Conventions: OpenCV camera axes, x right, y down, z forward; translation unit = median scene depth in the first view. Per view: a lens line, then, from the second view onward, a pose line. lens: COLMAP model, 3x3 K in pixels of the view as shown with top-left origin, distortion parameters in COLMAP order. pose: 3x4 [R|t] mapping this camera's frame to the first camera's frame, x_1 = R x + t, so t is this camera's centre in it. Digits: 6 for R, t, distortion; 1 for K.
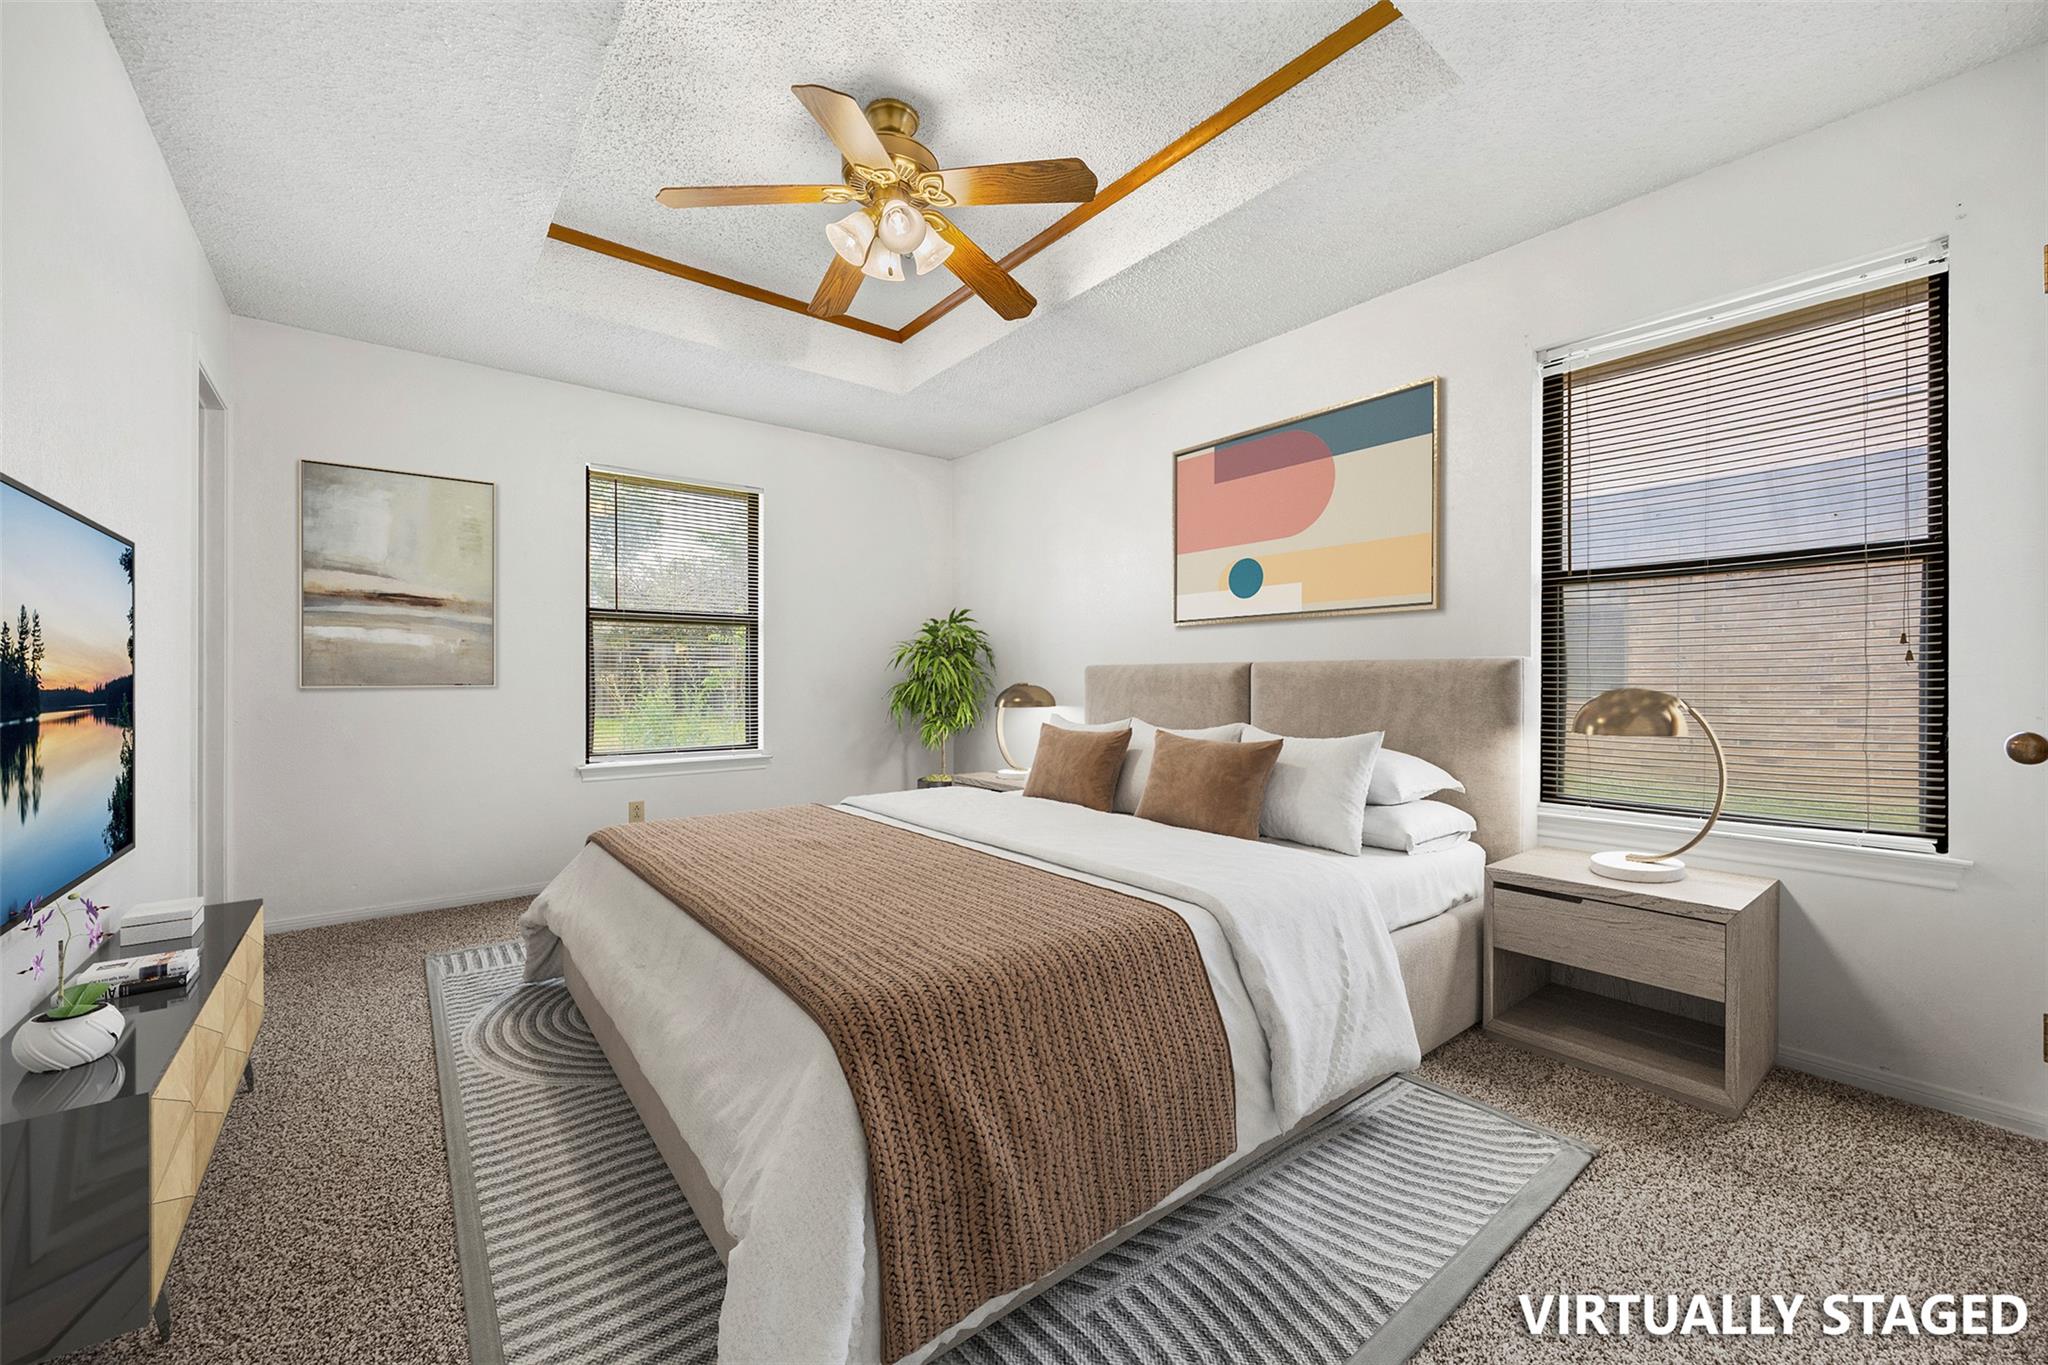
lens RADIAL K [[786.7, 0, 1022.5], [0, 786.7, 679.5], [0, 0, 1]] dist [-0.007220, 0.000707]
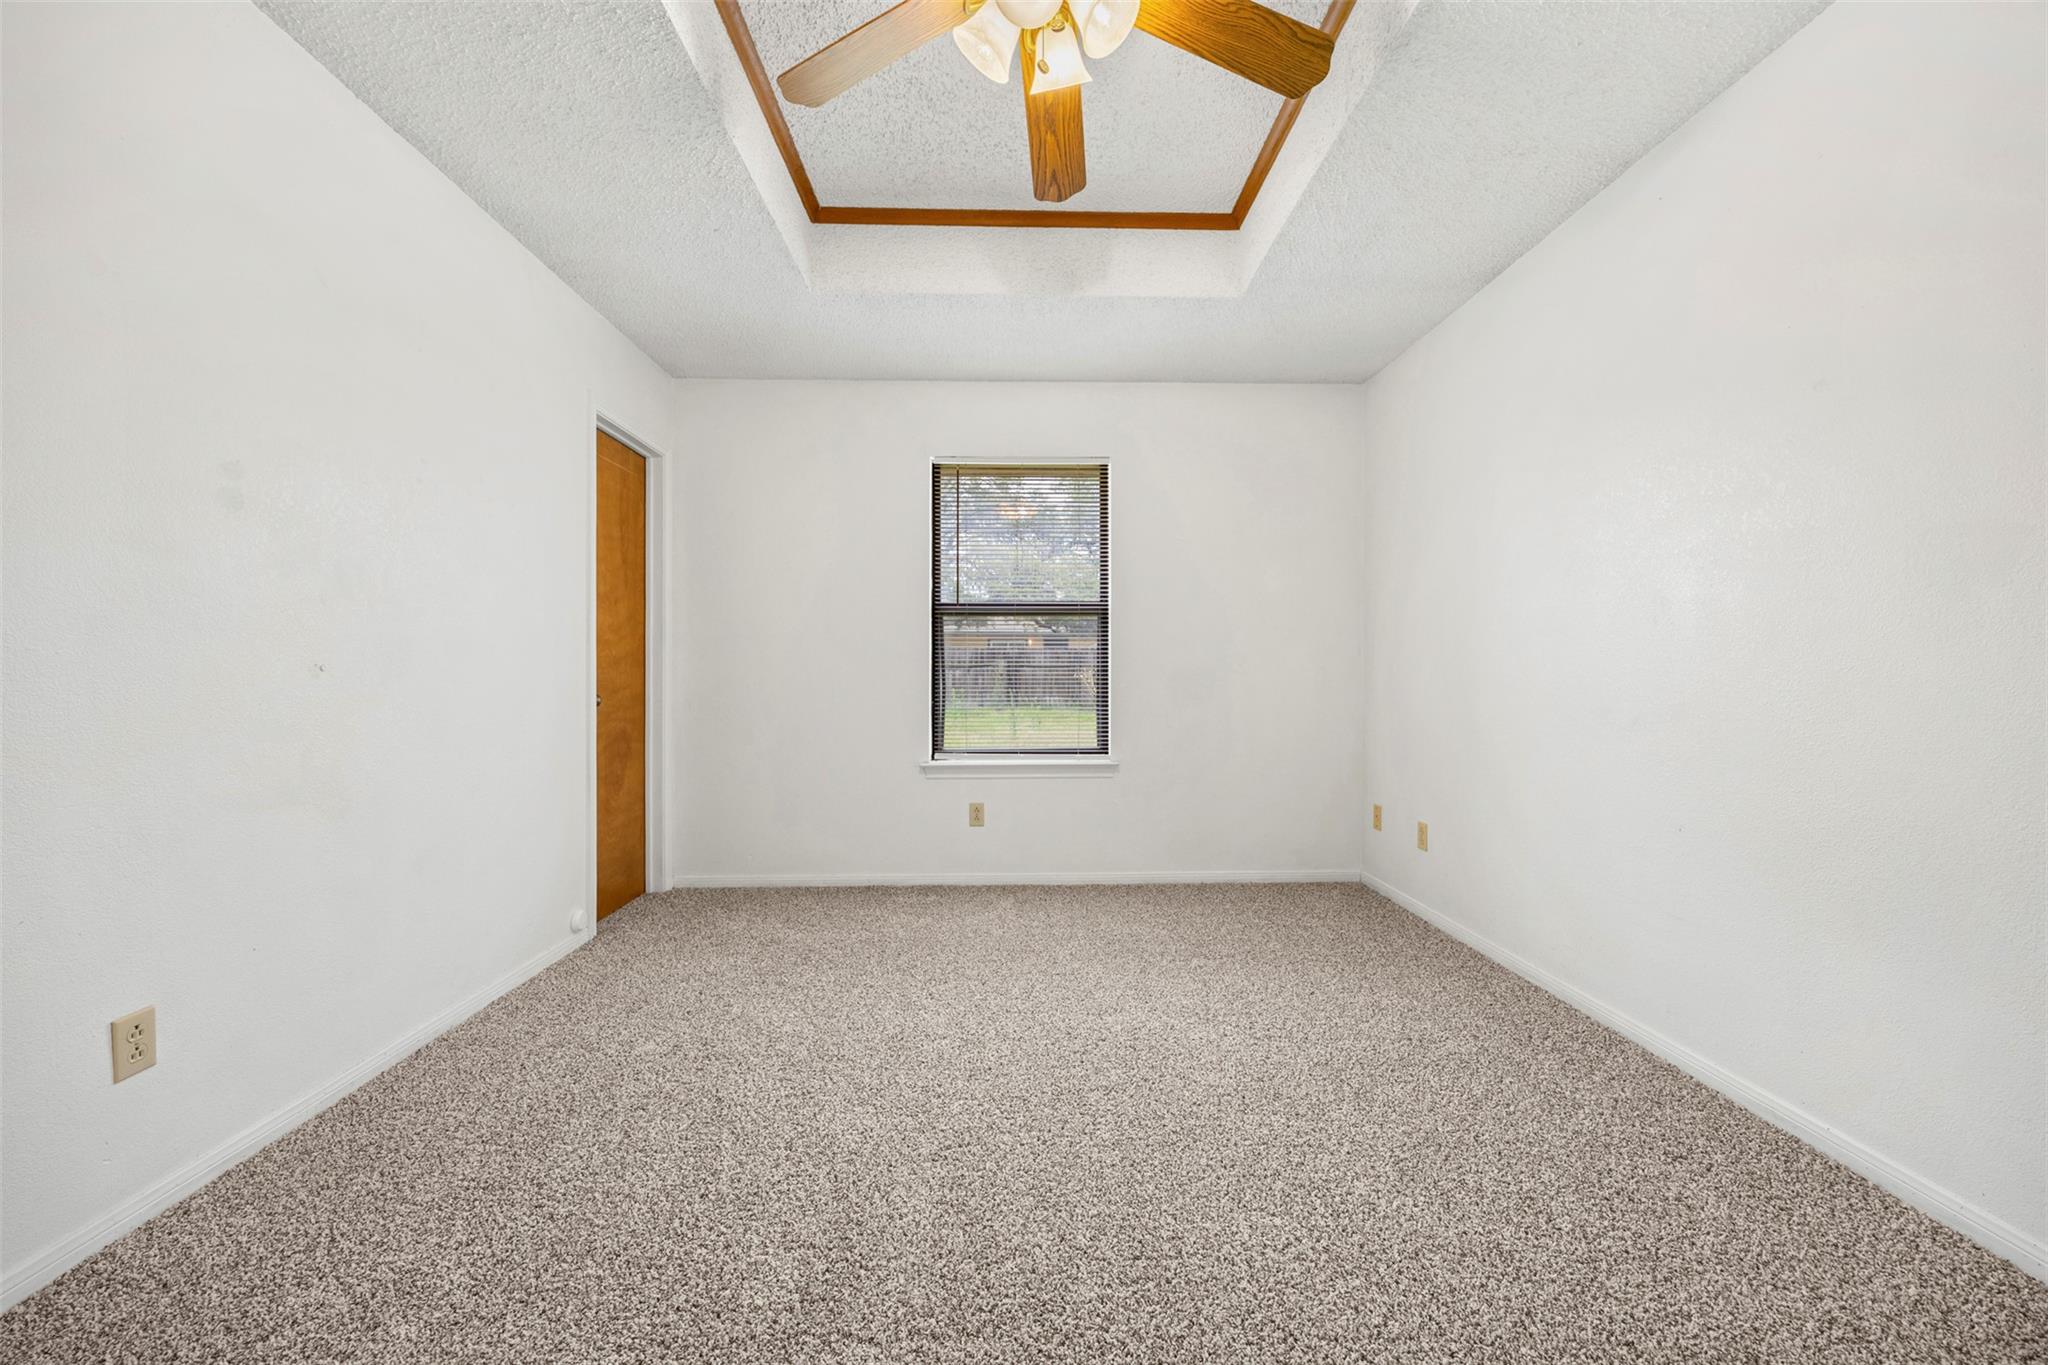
lens RADIAL K [[786.7, 0, 1027.6], [0, 786.7, 683.3], [0, 0, 1]] dist [-0.007220, 0.000707]
pose [[0.797453, 0.001772, -0.603378, 0.129459], [0.000397, 0.999994, 0.003461, 0.006091], [0.603380, -0.002999, 0.797448, 0.250743]]
